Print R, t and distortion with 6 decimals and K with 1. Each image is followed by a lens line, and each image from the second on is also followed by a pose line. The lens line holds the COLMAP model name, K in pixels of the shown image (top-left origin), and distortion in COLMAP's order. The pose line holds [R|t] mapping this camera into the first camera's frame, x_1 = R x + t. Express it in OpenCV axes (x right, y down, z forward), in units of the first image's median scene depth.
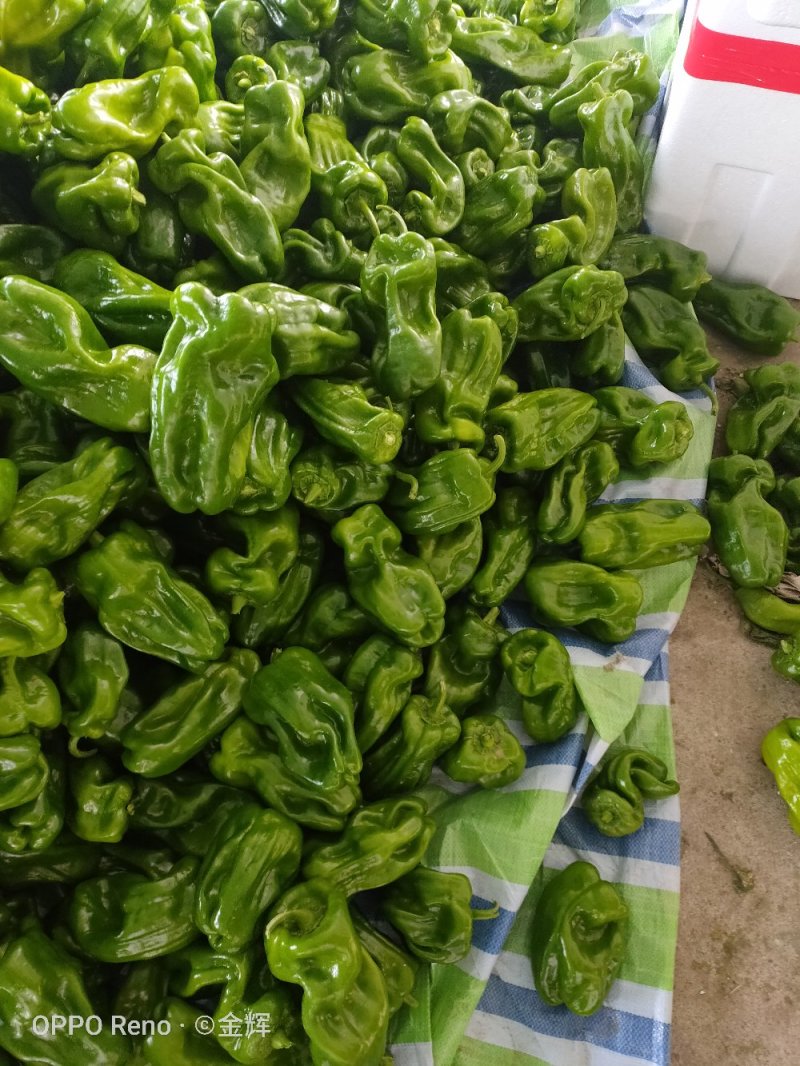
lens RADIAL K [[787.6, 0, 400.0], [0, 787.6, 533.0], [0, 0, 1]] dist [0.038245, -0.047461]
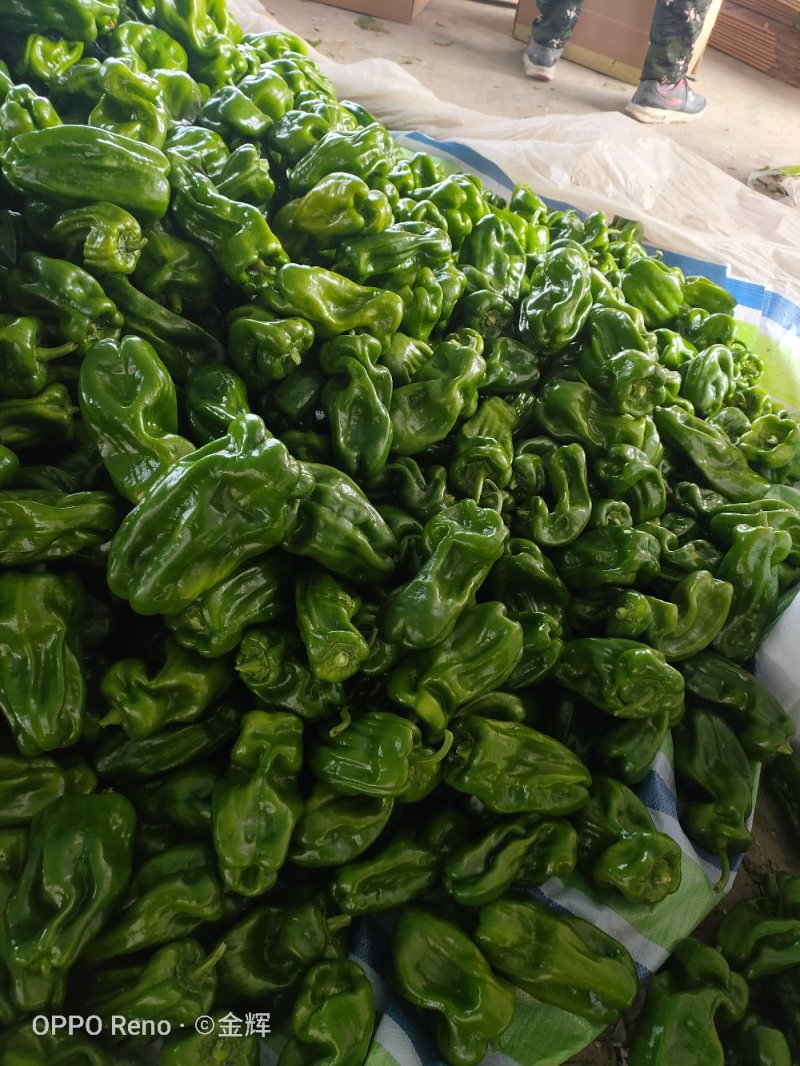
lens RADIAL K [[787.6, 0, 400.0], [0, 787.6, 533.0], [0, 0, 1]] dist [0.038245, -0.047461]
pose [[0.808870, 0.514536, -0.284572, 0.199291], [-0.583224, 0.763569, -0.277149, -0.014341], [0.074687, 0.390147, 0.917719, 0.085114]]
